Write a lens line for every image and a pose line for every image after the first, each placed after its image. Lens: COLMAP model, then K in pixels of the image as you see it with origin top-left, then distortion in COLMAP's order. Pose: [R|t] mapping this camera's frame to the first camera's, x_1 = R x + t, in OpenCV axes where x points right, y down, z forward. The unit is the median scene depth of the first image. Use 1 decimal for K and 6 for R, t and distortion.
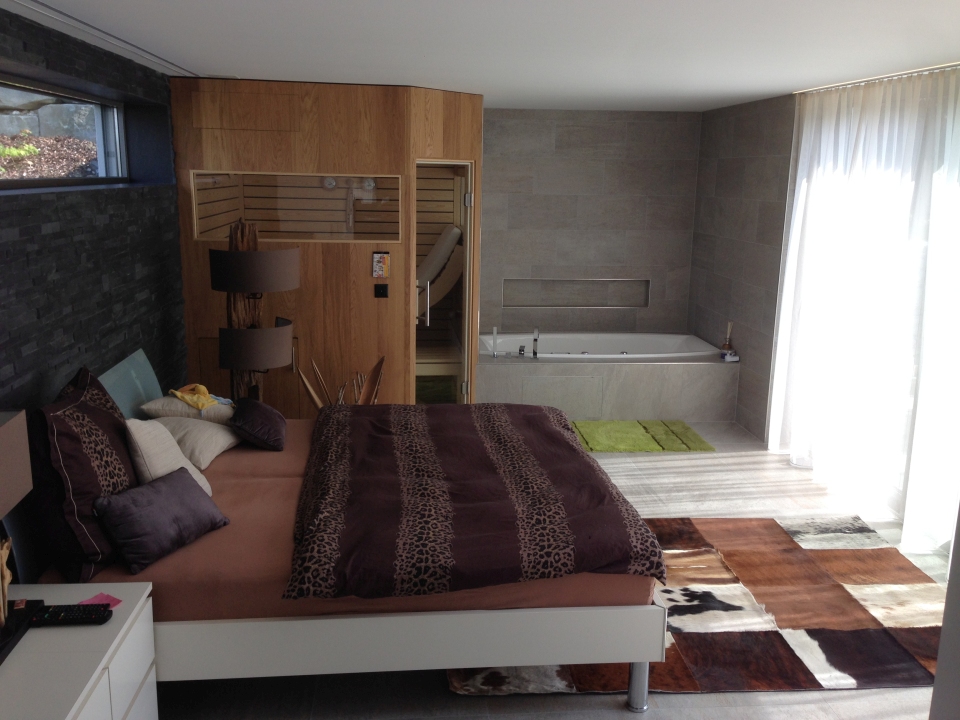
lens RADIAL K [[891.2, 0, 499.7], [0, 891.2, 364.6], [0, 0, 1]] dist [0.053072, 0.000000]
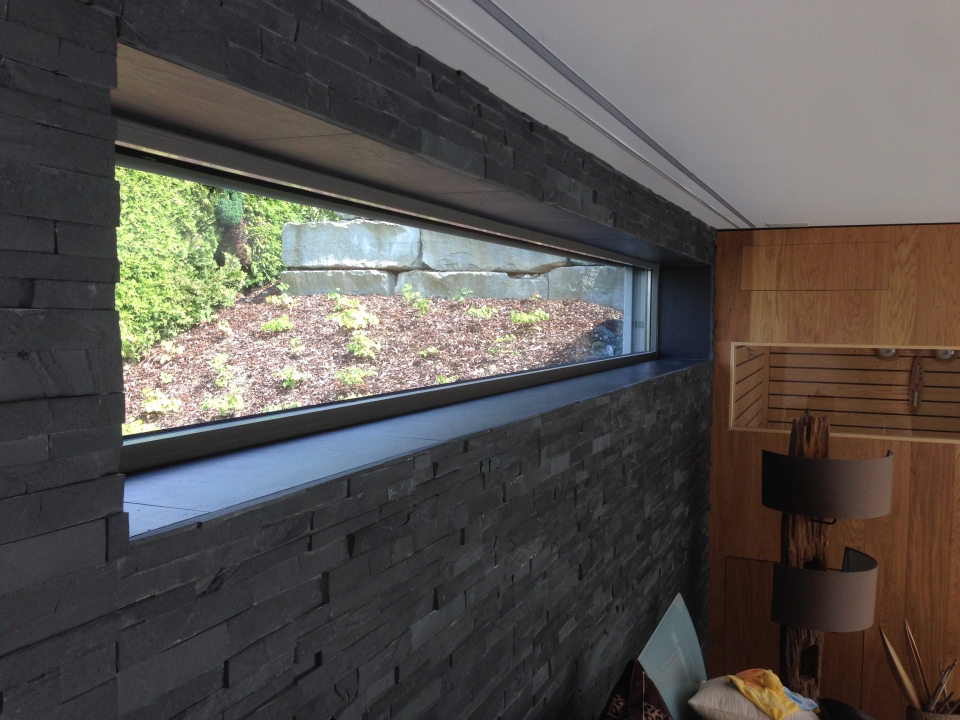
lens RADIAL K [[891.2, 0, 482.0], [0, 891.2, 360.2], [0, 0, 1]] dist [0.053072, 0.000000]
pose [[0.876509, 0.015180, -0.481146, -0.162979], [-0.093363, 0.985885, -0.138976, -0.073458], [0.472245, 0.166735, 0.865554, 0.227110]]
